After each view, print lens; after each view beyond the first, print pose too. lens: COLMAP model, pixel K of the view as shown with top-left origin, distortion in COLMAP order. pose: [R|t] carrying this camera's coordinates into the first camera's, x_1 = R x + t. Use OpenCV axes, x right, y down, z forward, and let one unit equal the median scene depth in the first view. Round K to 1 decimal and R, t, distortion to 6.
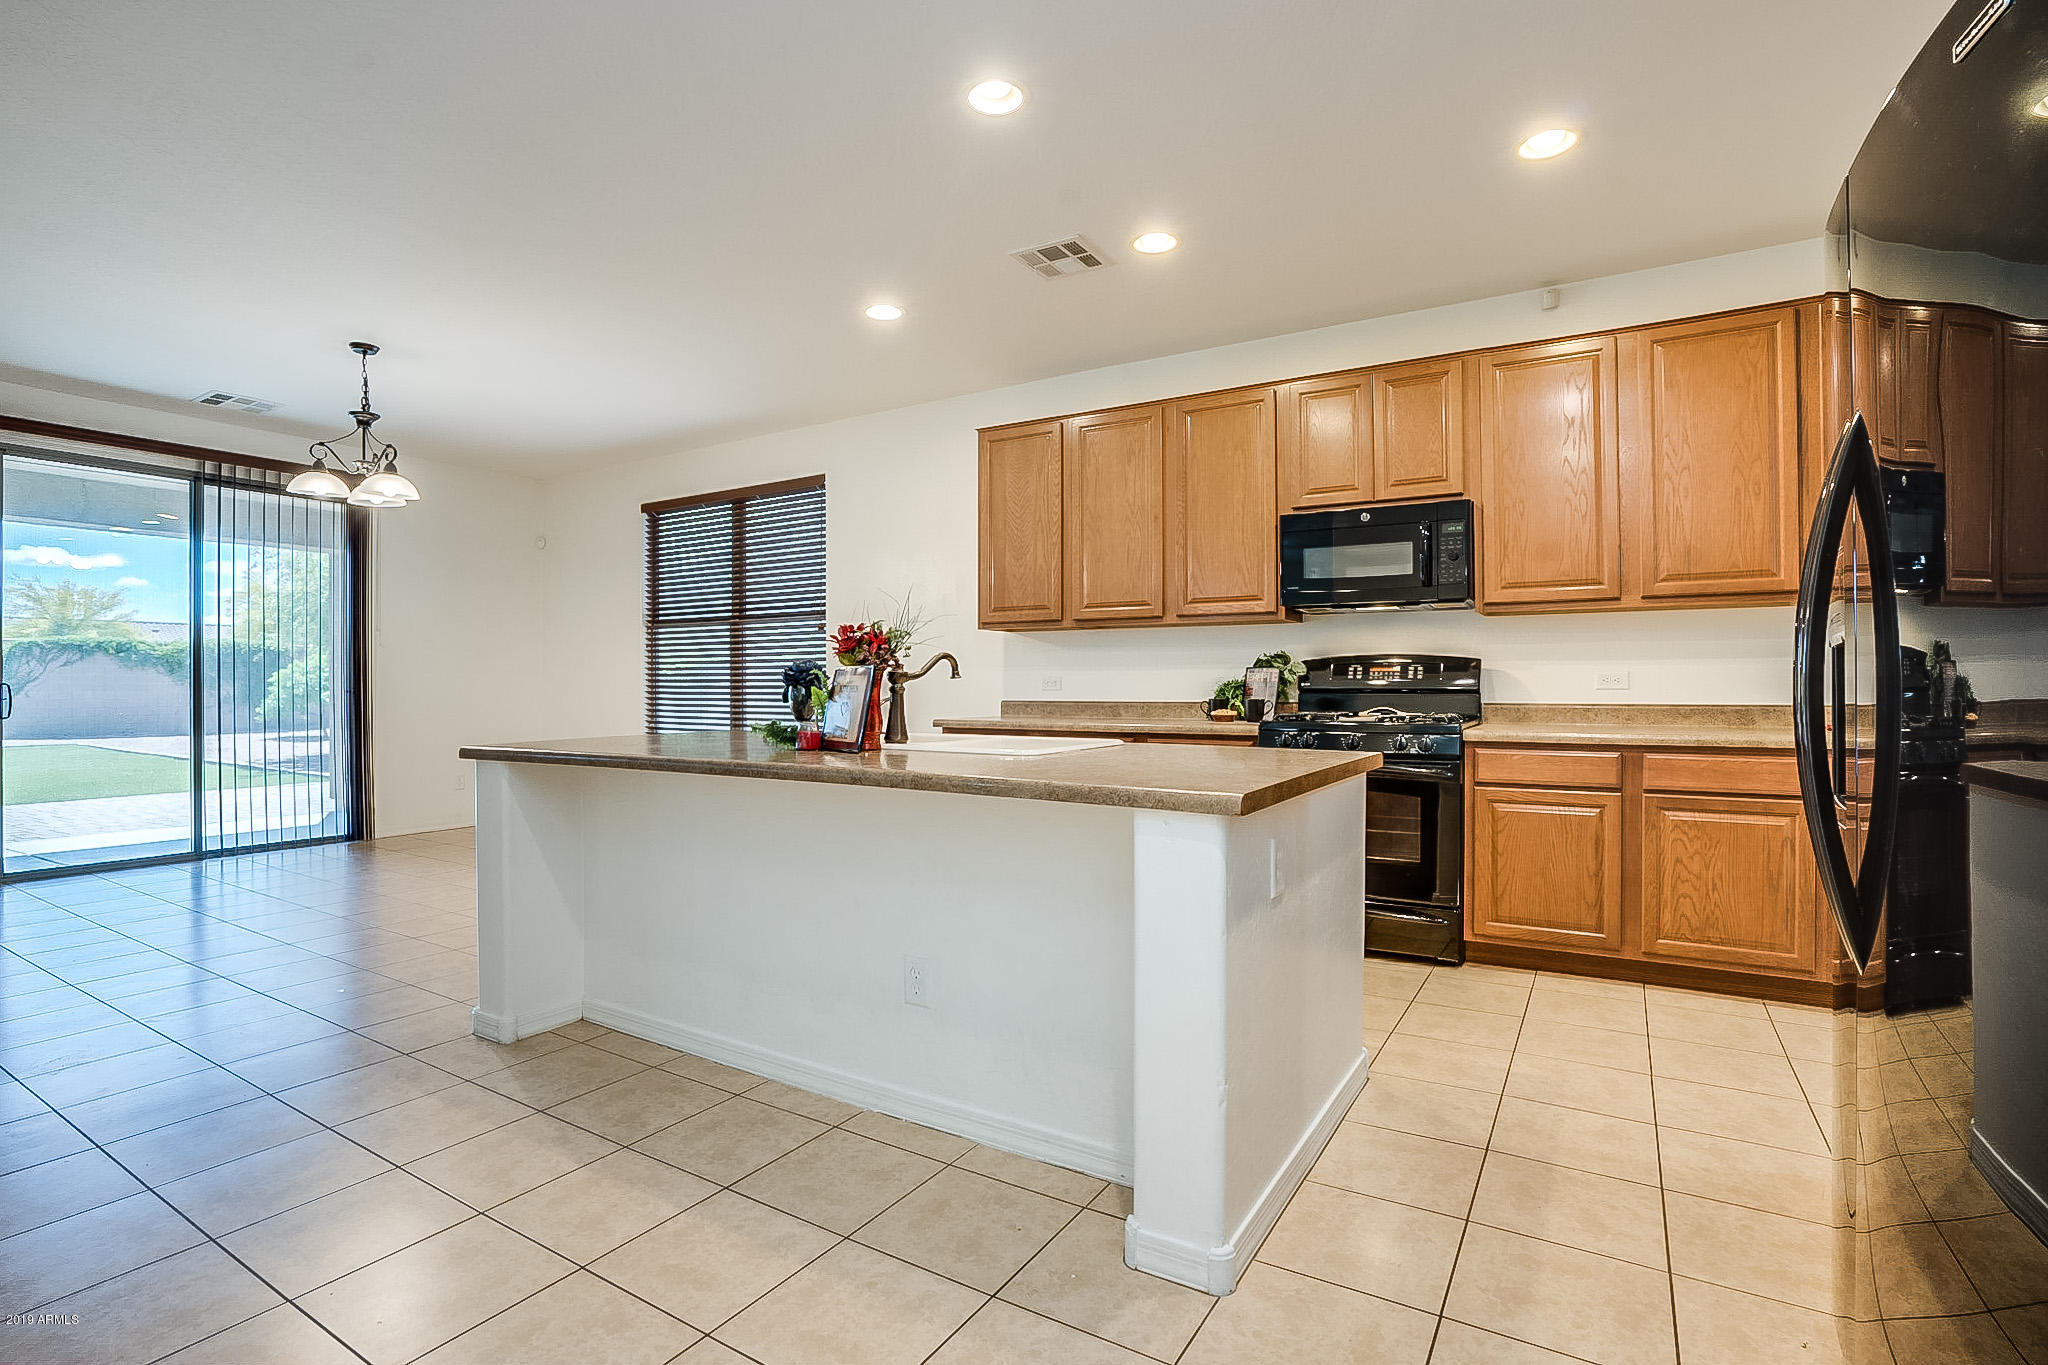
lens RADIAL K [[975.8, 0, 1024.0], [0, 975.8, 682.5], [0, 0, 1]] dist [-0.006408, -0.000255]
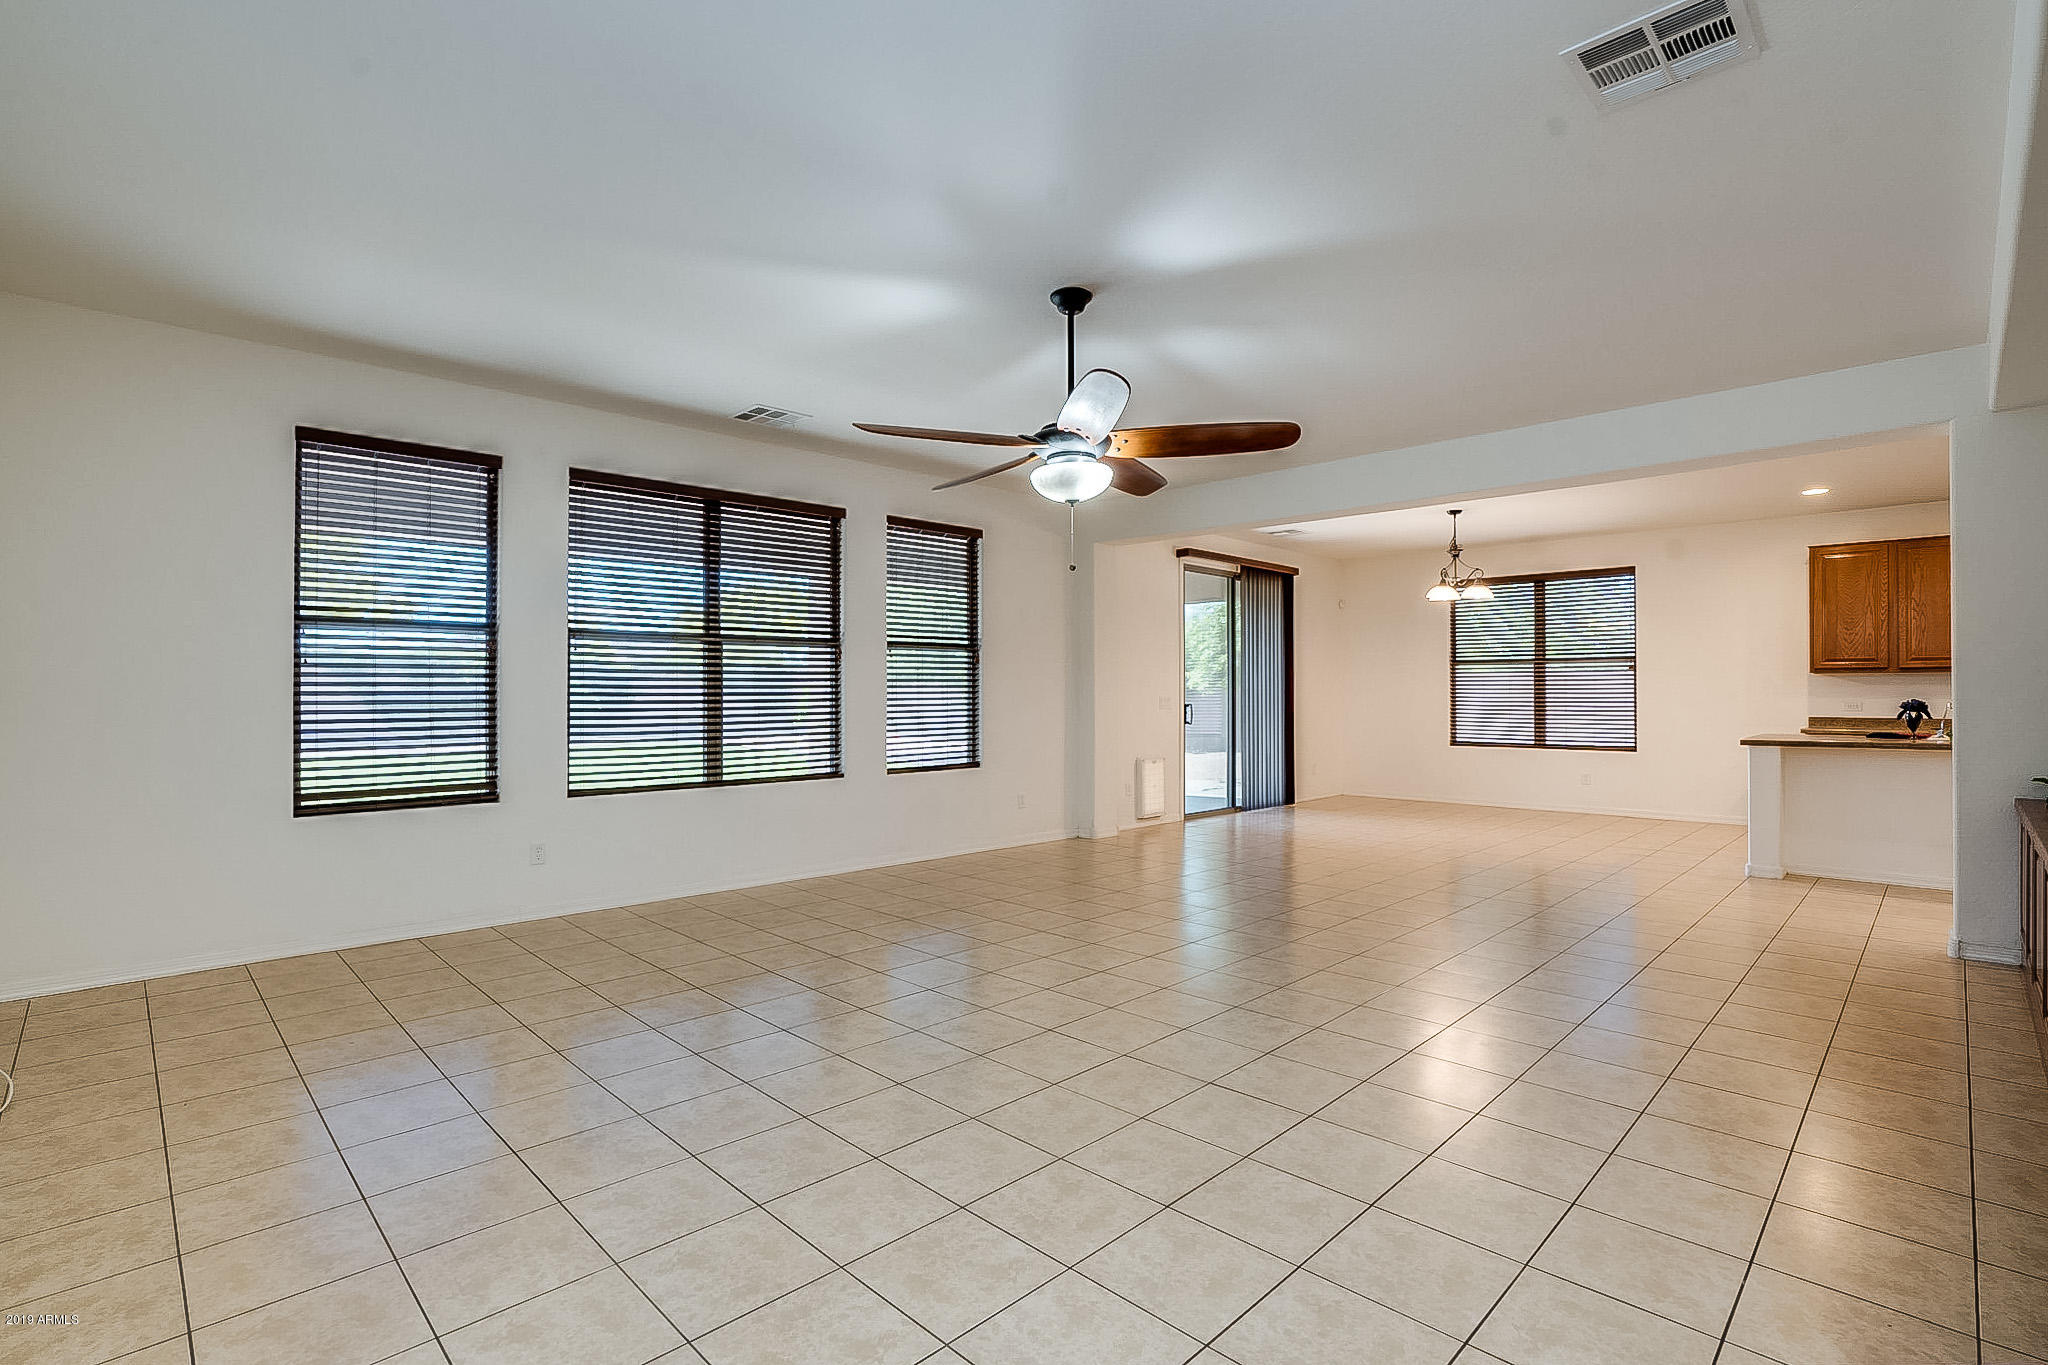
lens RADIAL K [[960.1, 0, 1015.0], [0, 960.1, 682.0], [0, 0, 1]] dist [-0.059491, 0.022361]
pose [[0.976244, 0.002152, -0.216664, -0.772741], [-0.004348, 0.999944, -0.009662, -0.014126], [0.216631, 0.010374, 0.976198, -0.593700]]
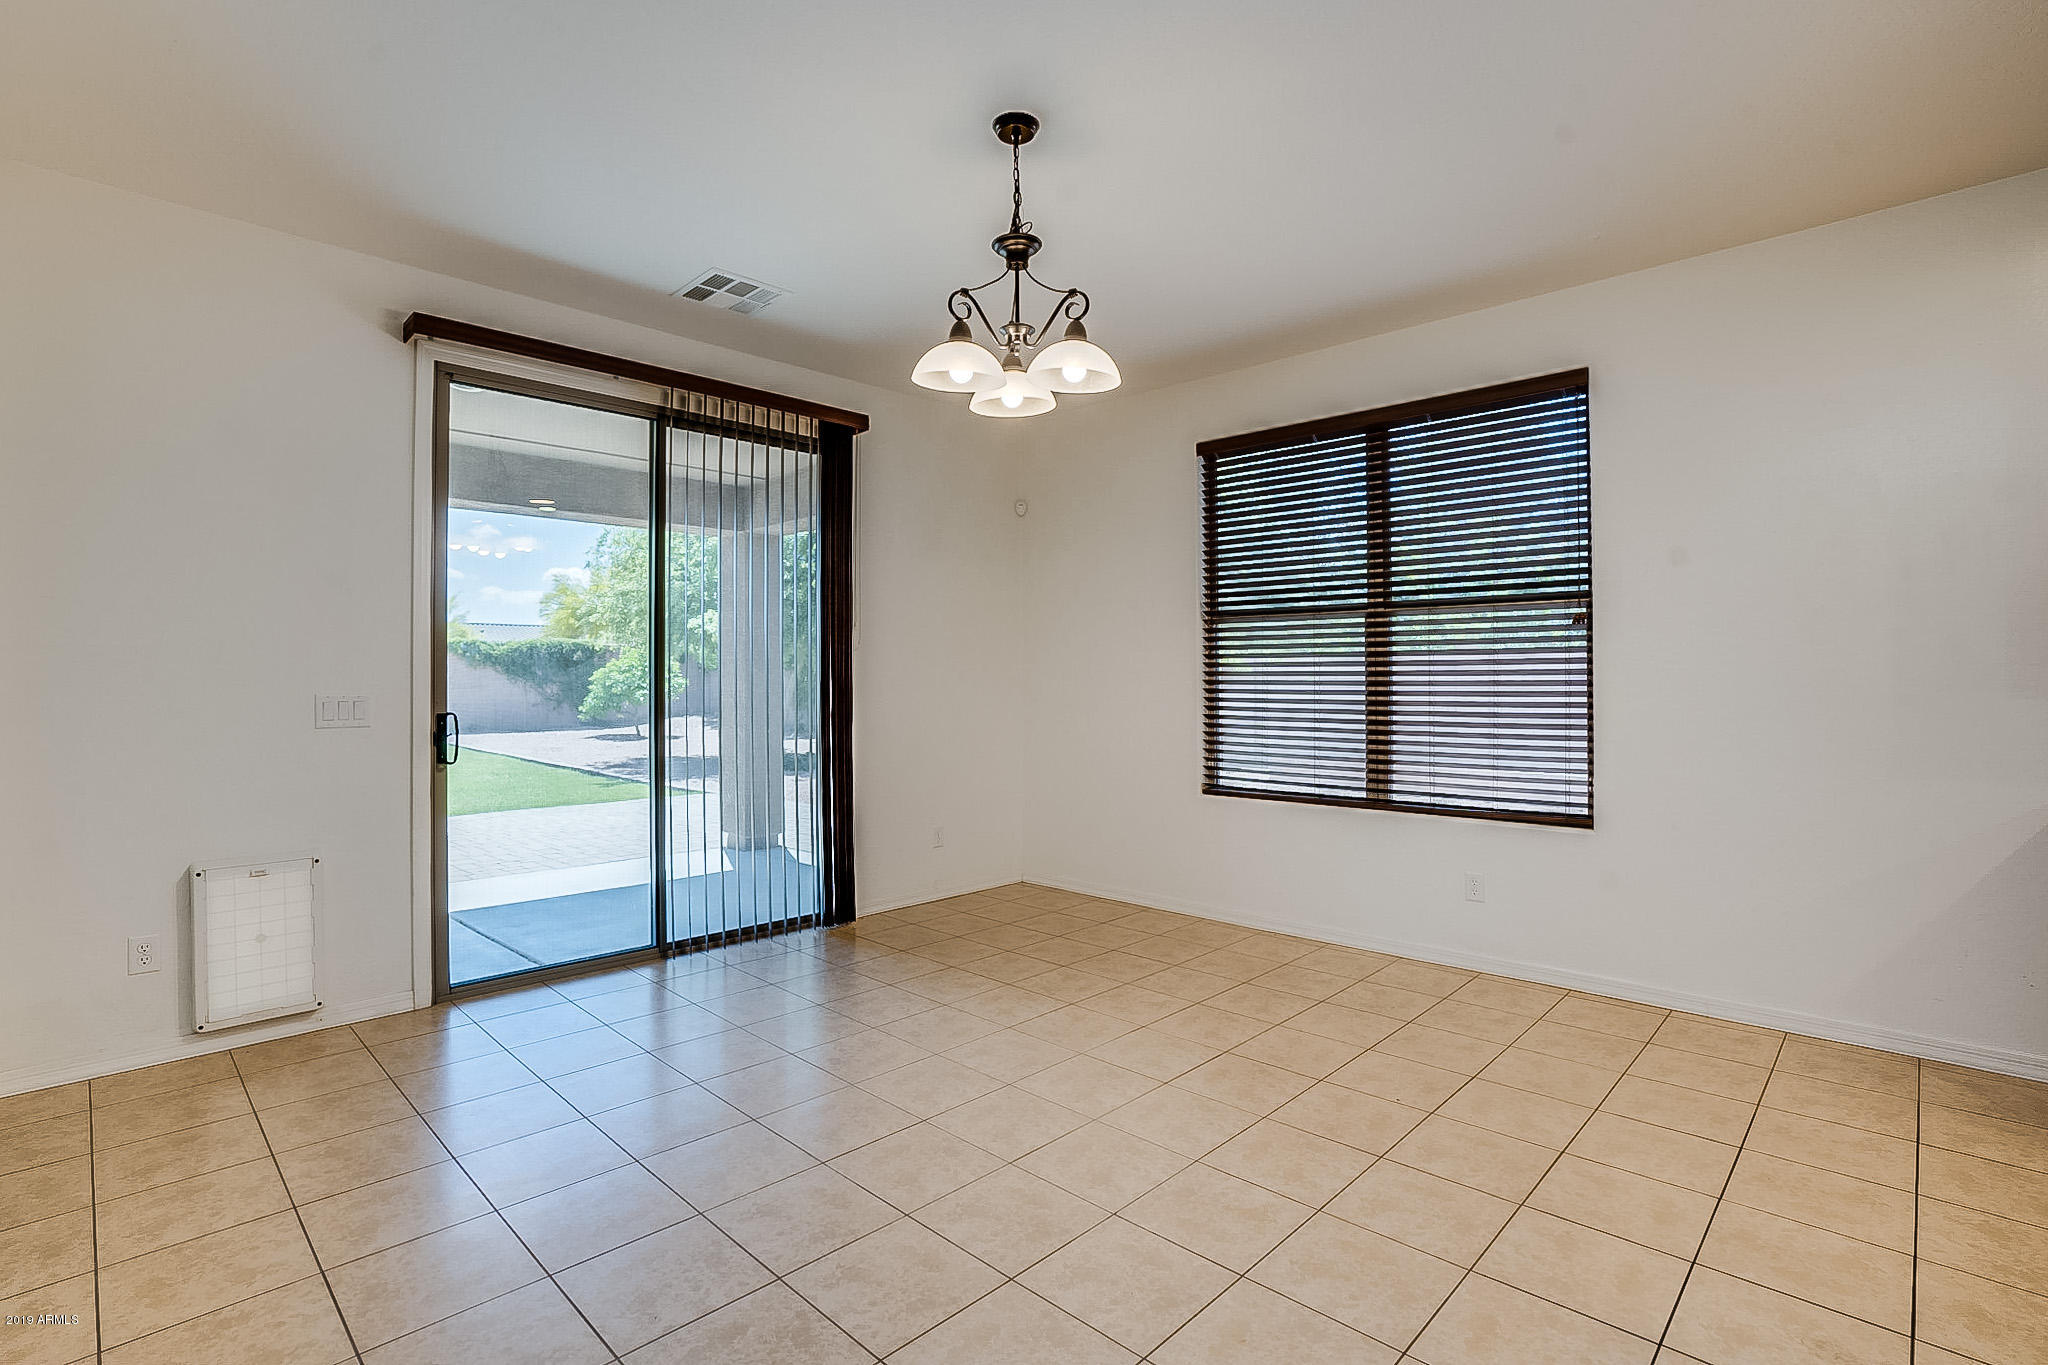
lens RADIAL K [[960.1, 0, 1015.0], [0, 960.1, 682.0], [0, 0, 1]] dist [-0.059491, 0.022361]
pose [[0.980220, 0.003669, -0.197875, -0.408131], [-0.002342, 0.999973, 0.006941, -0.019679], [0.197895, -0.006340, 0.980203, 0.330828]]
